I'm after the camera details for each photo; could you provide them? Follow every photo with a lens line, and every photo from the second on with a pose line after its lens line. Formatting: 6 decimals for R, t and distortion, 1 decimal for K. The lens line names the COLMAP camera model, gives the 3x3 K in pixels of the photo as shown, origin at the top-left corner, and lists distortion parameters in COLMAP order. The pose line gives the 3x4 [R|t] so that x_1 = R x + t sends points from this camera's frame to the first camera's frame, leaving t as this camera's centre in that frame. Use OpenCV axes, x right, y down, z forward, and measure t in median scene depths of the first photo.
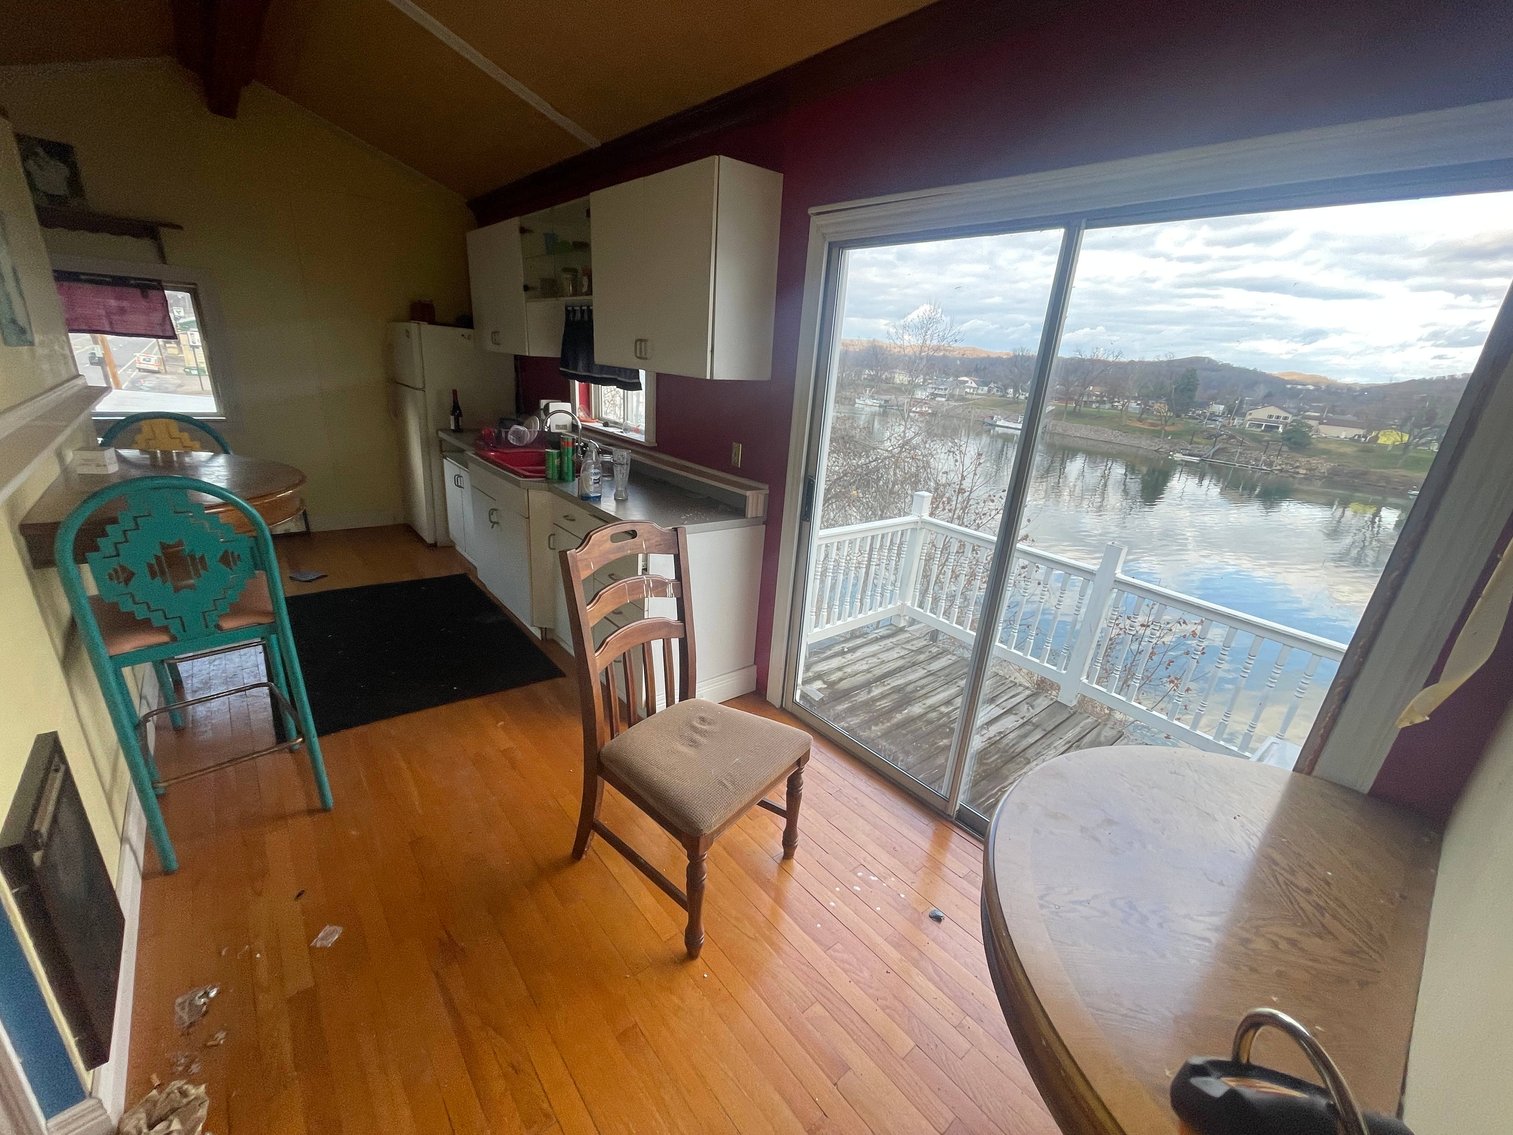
lens RADIAL K [[614.3, 0, 754.6], [0, 614.3, 575.9], [0, 0, 1]] dist [-0.002443, 0.003928]
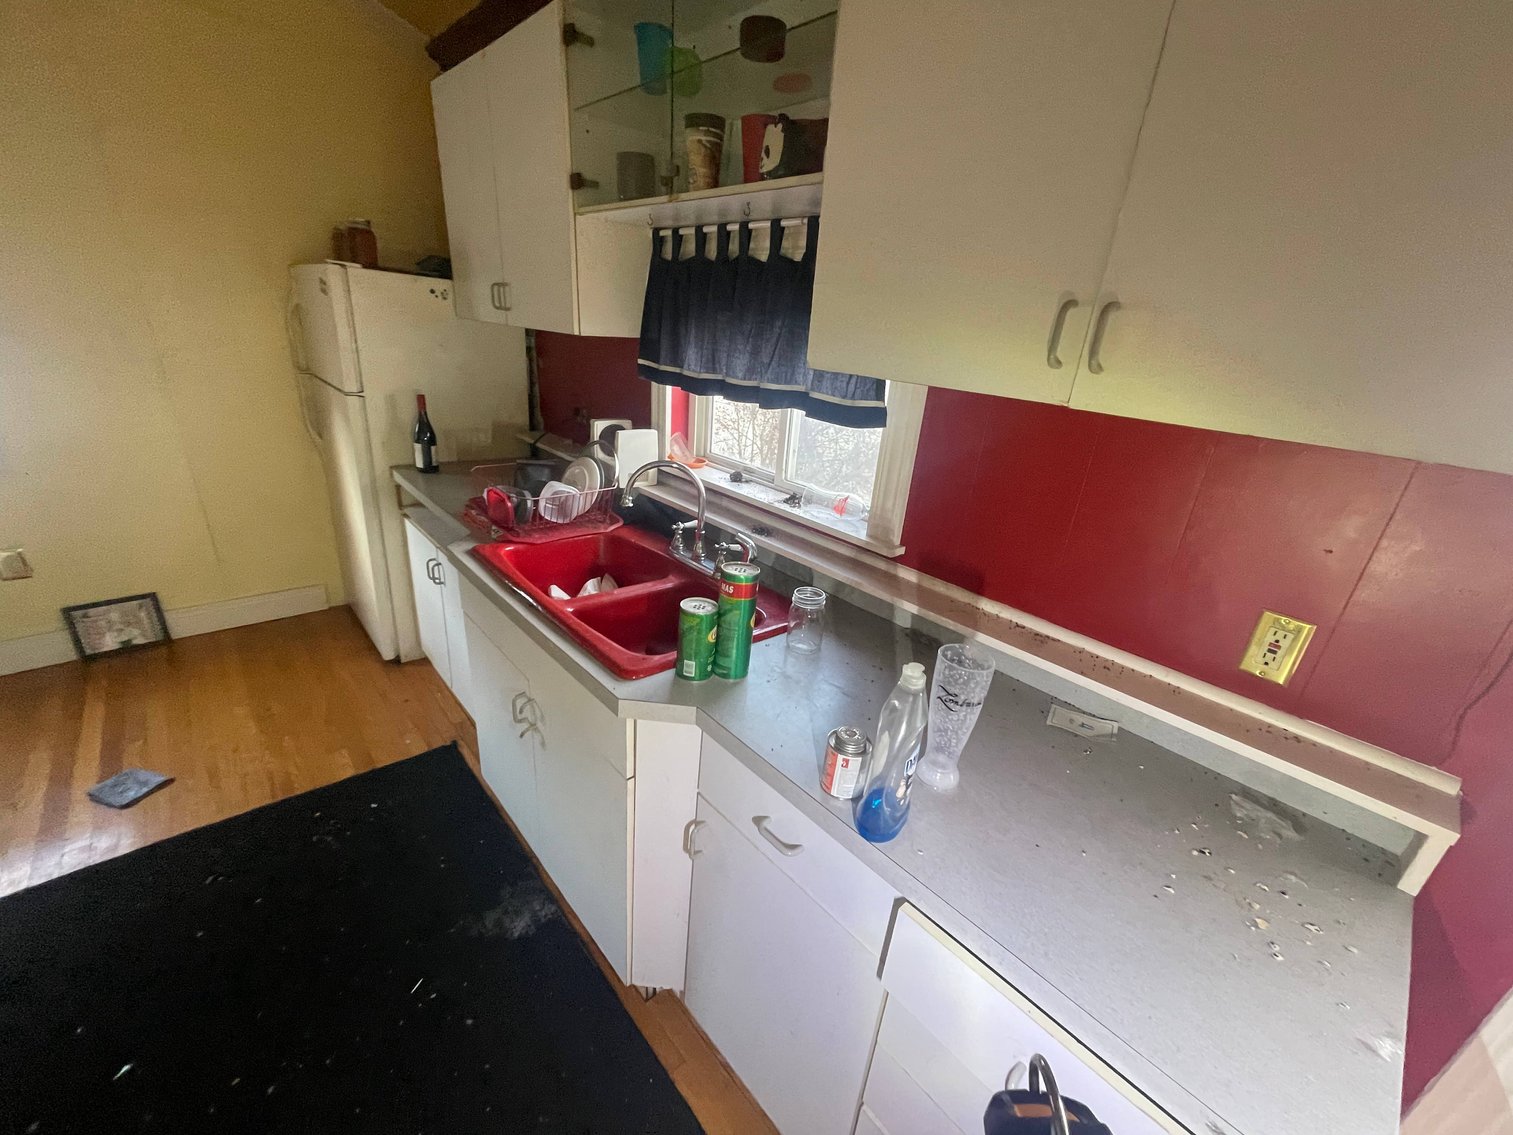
lens RADIAL K [[614.3, 0, 754.6], [0, 614.3, 575.9], [0, 0, 1]] dist [-0.002443, 0.003928]
pose [[0.999233, -0.010104, 0.037826, -0.235241], [0.007998, 0.998432, 0.055409, -0.185005], [-0.038326, -0.055064, 0.997747, 0.477565]]
